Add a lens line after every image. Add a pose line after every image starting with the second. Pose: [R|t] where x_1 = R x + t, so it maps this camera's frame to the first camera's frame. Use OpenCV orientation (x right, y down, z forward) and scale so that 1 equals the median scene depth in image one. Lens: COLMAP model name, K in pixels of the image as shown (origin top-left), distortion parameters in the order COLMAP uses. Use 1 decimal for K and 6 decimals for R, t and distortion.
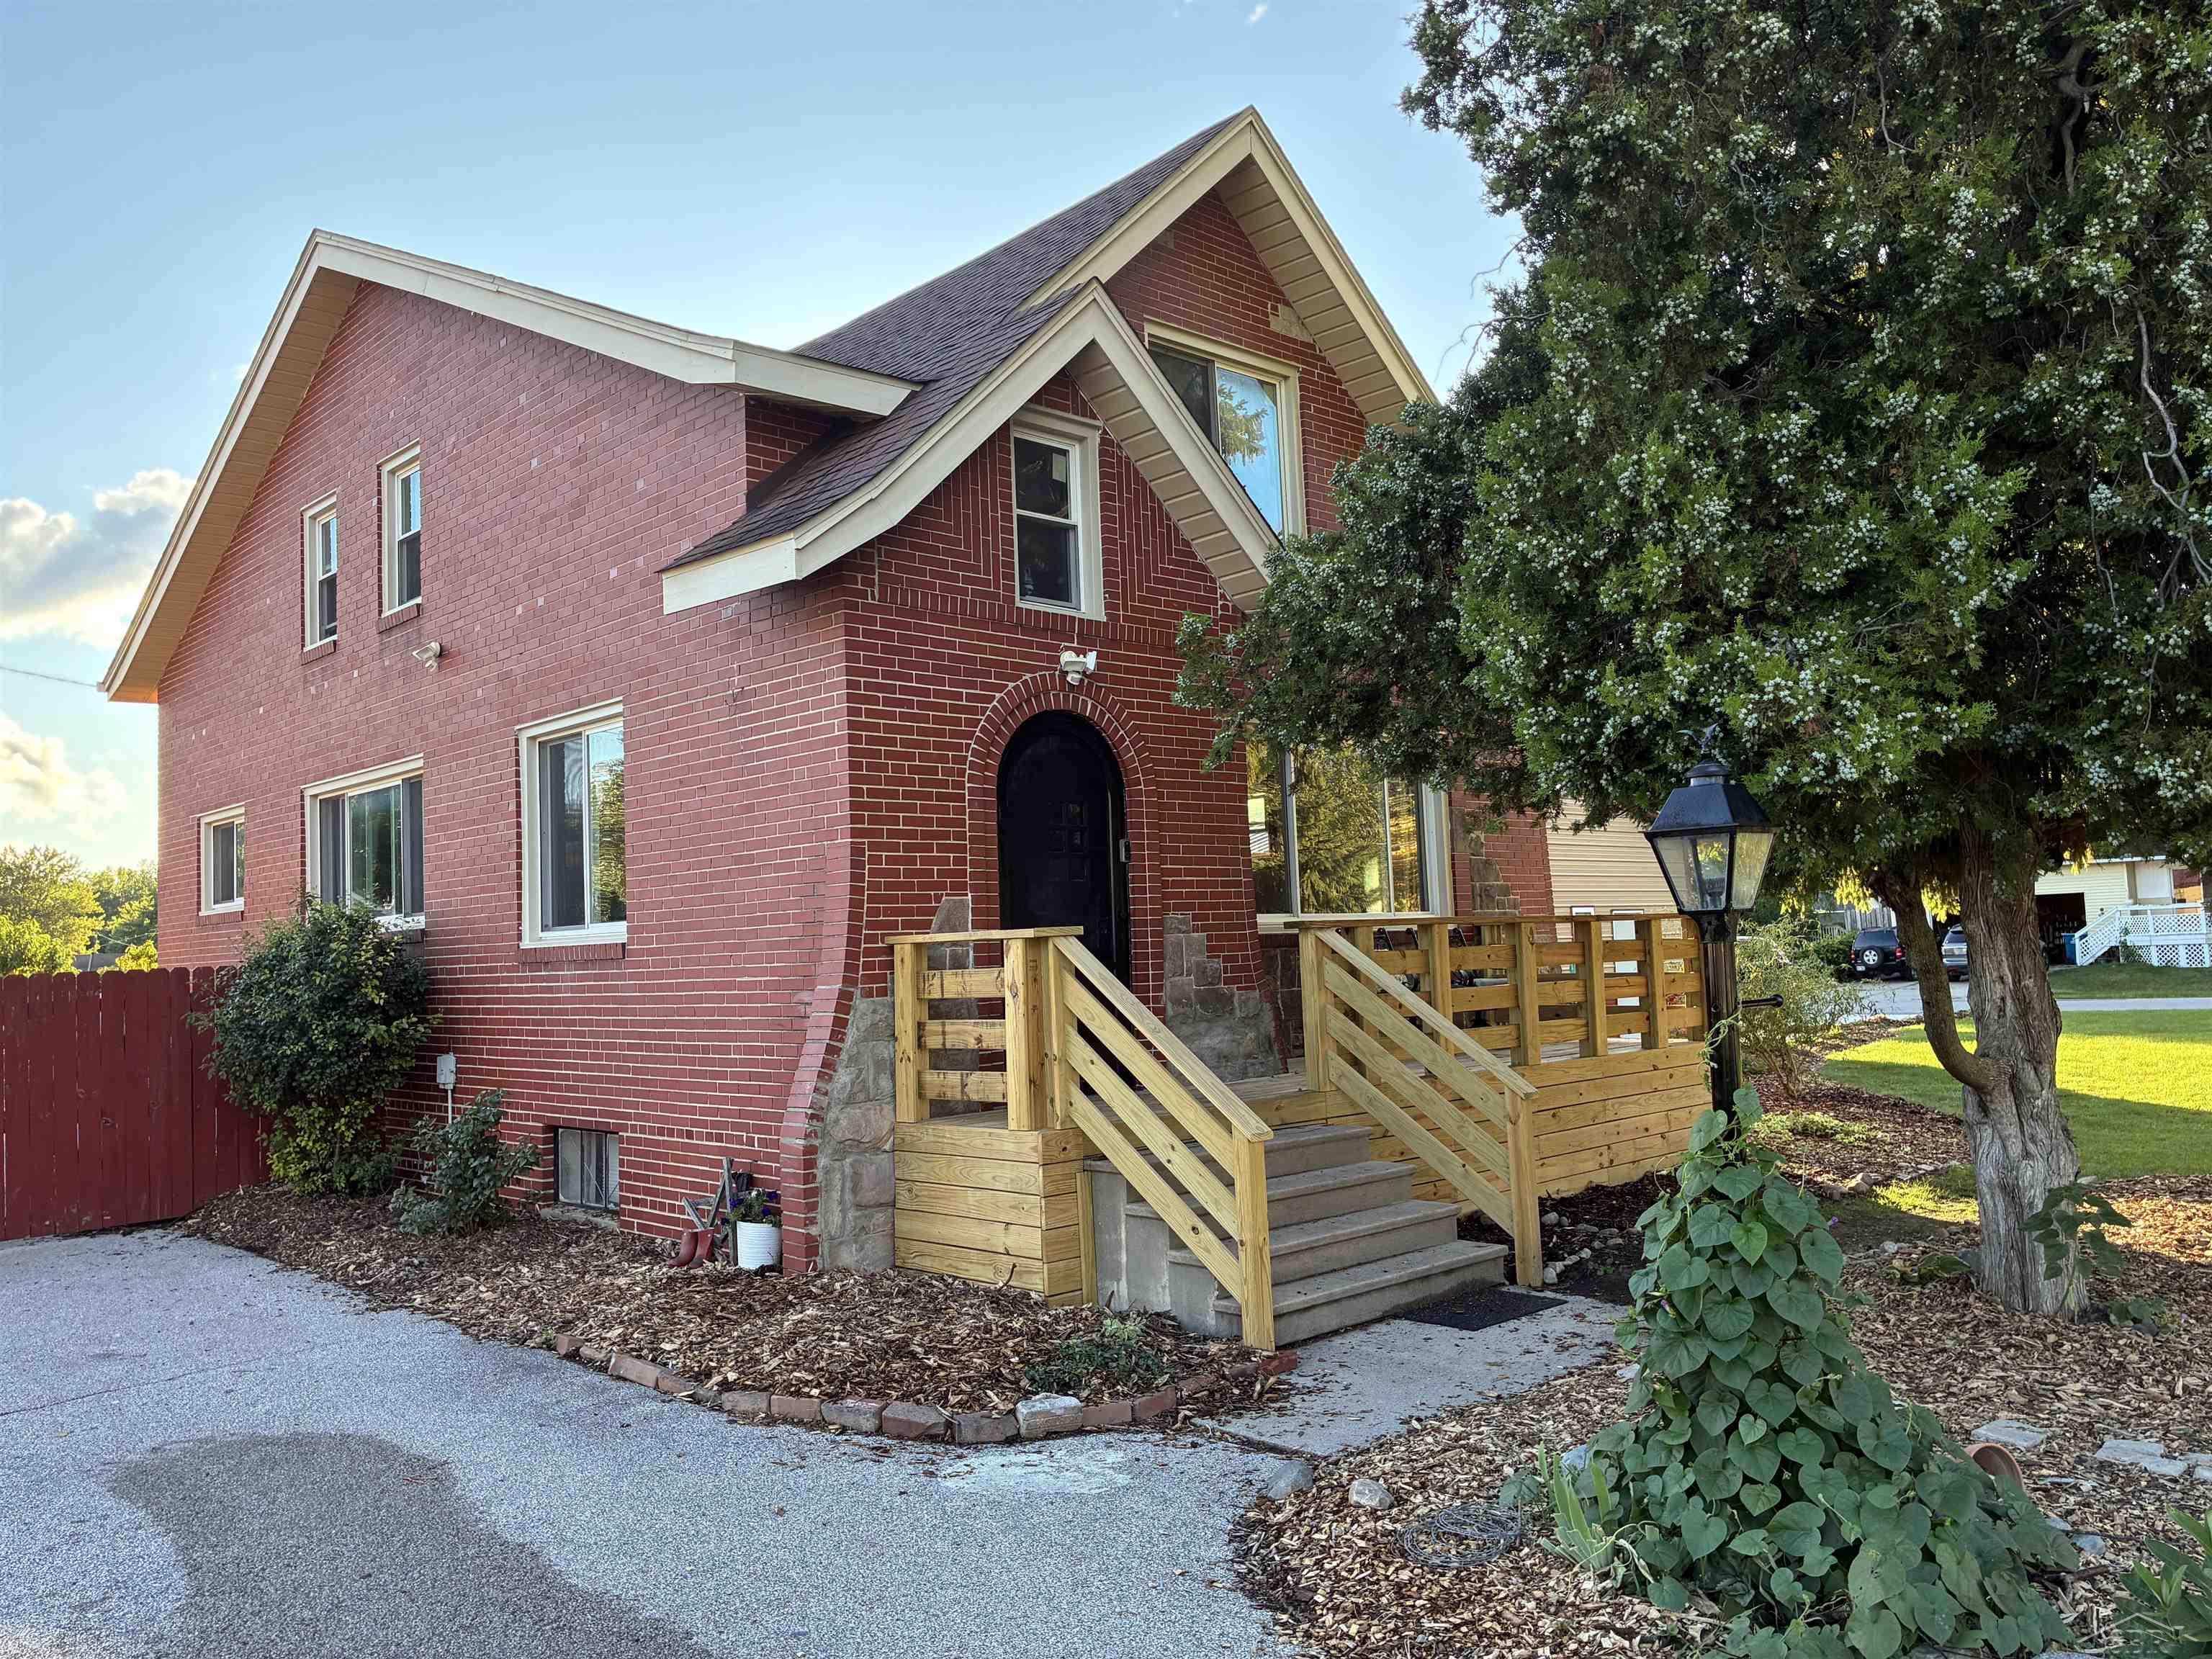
lens RADIAL K [[1693.7, 0, 1106.0], [0, 1693.7, 829.5], [0, 0, 1]] dist [0.060567, -0.082512]
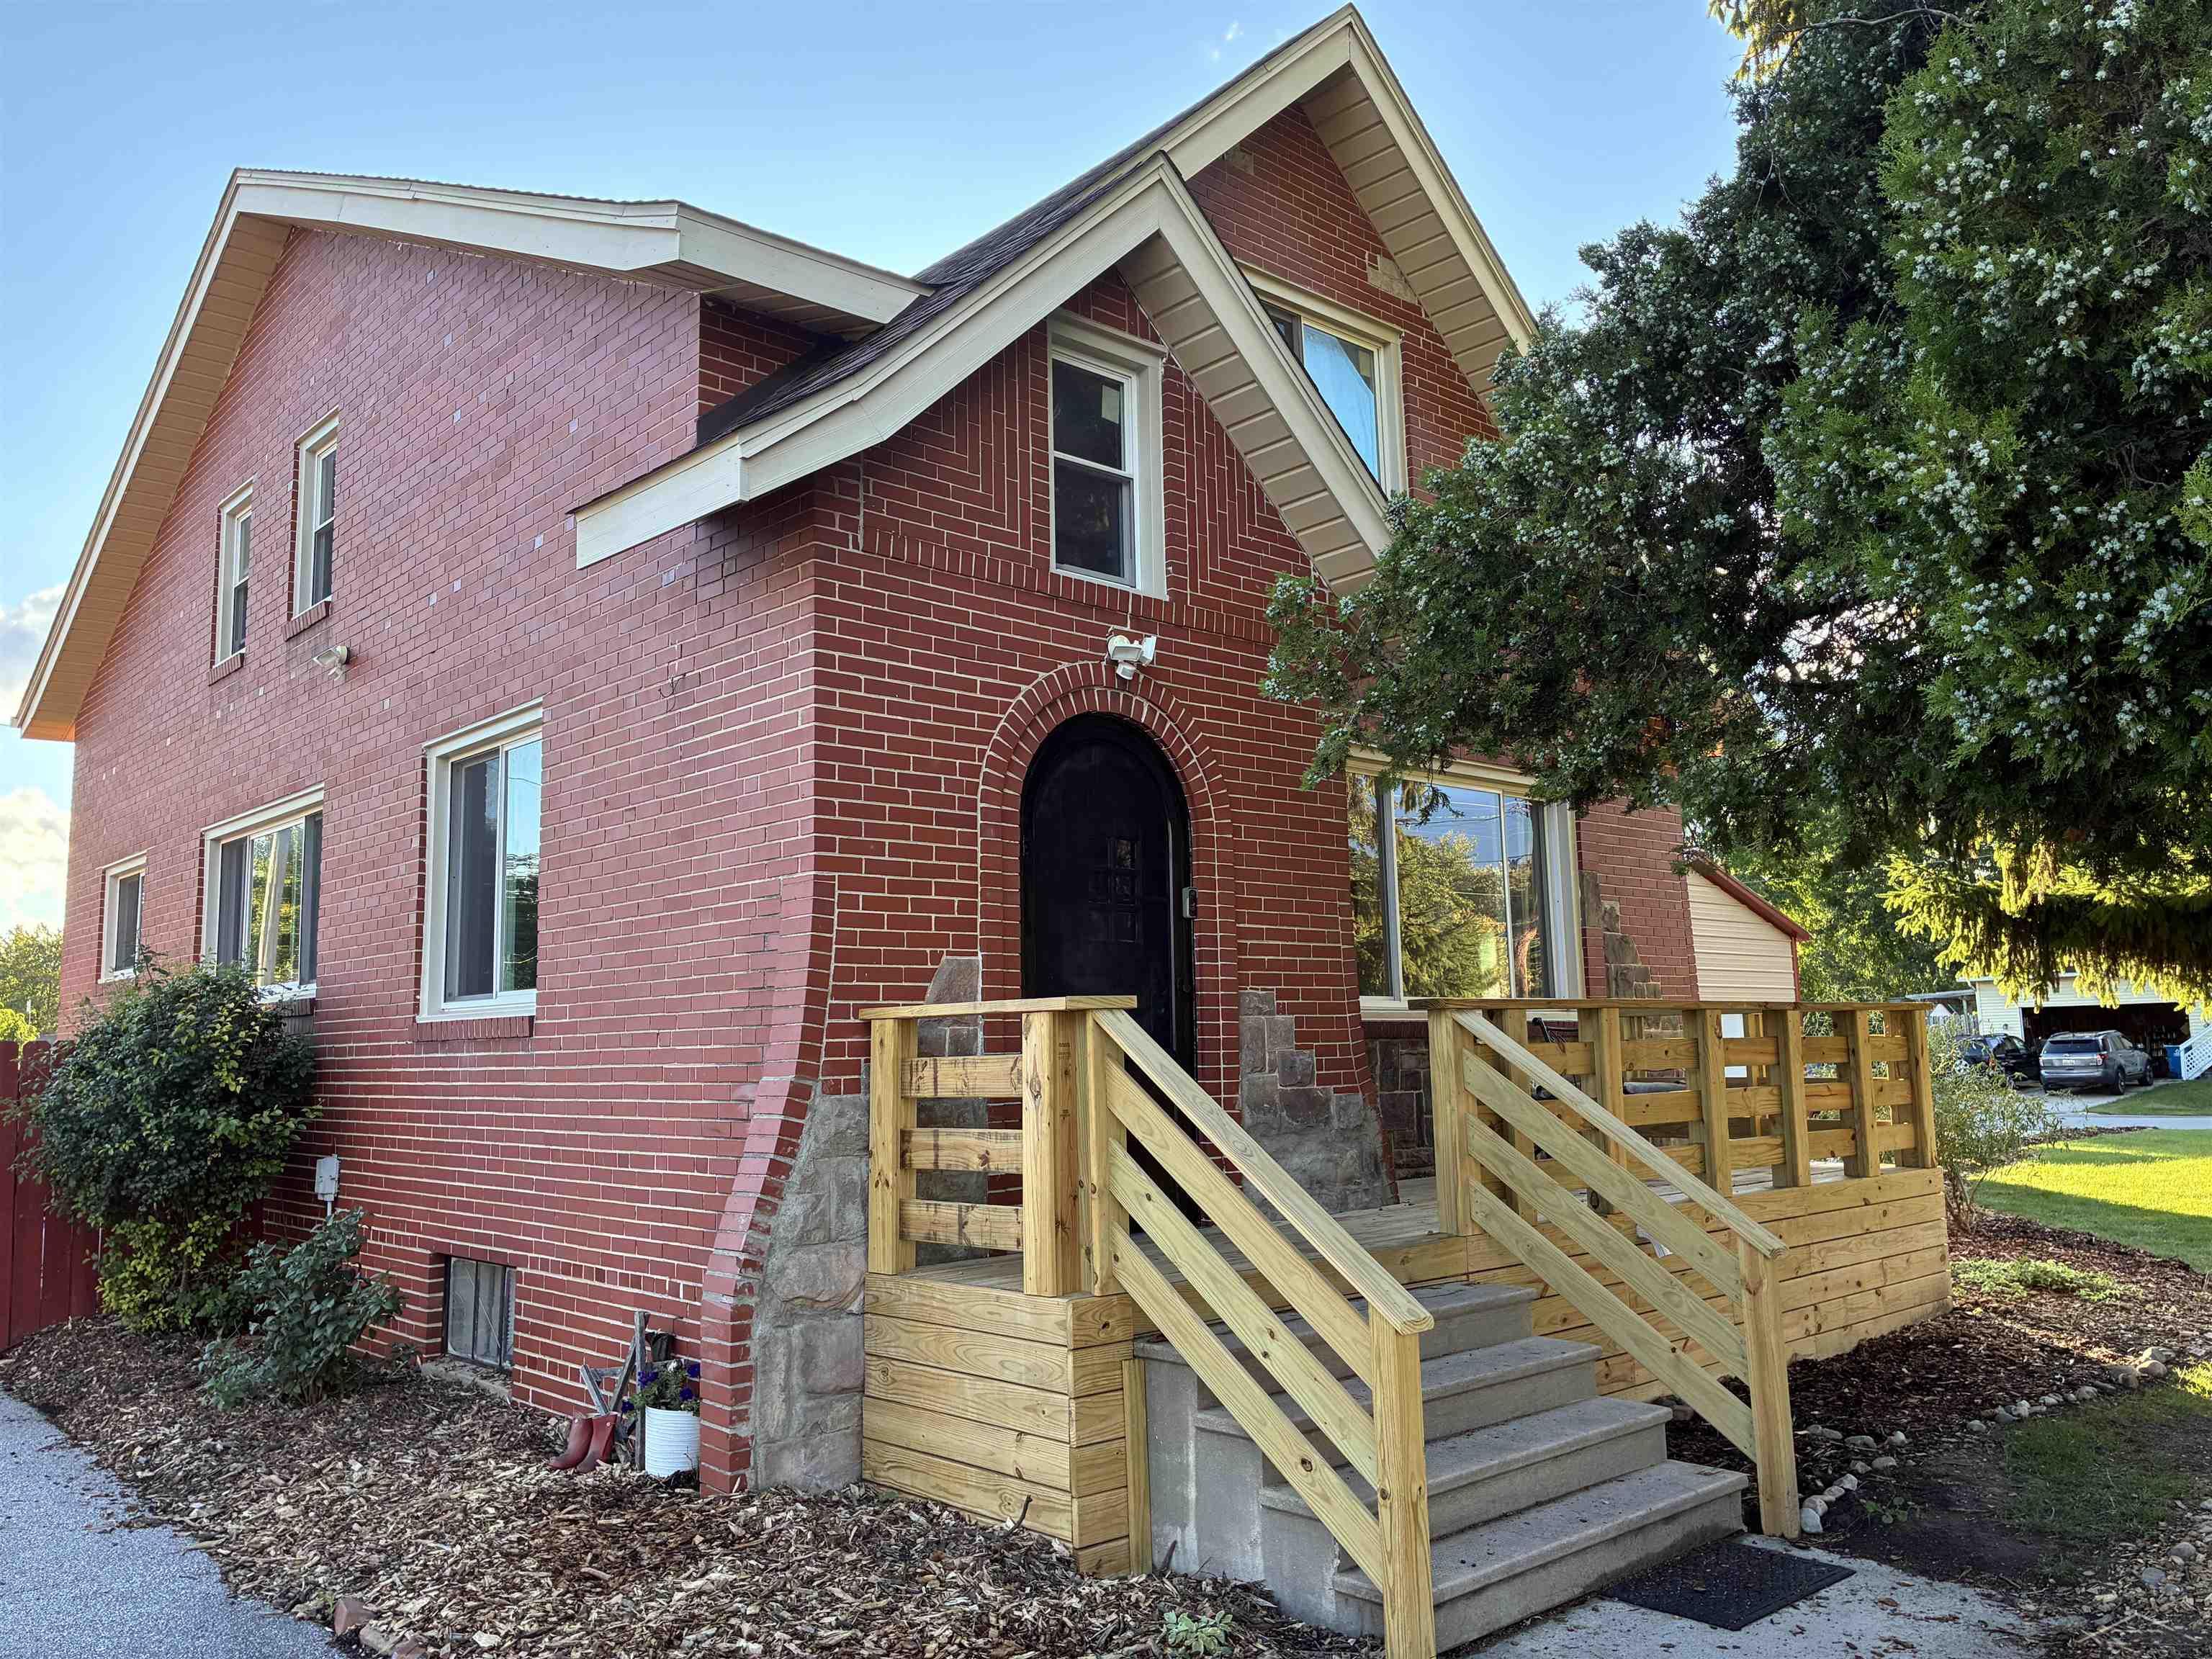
lens RADIAL K [[1693.7, 0, 1106.0], [0, 1693.7, 829.5], [0, 0, 1]] dist [0.060567, -0.082512]
pose [[0.999615, 0.013422, -0.024299, -0.008442], [-0.014773, 0.998304, -0.056306, 0.023333], [0.023502, 0.056644, 0.998118, 0.248911]]
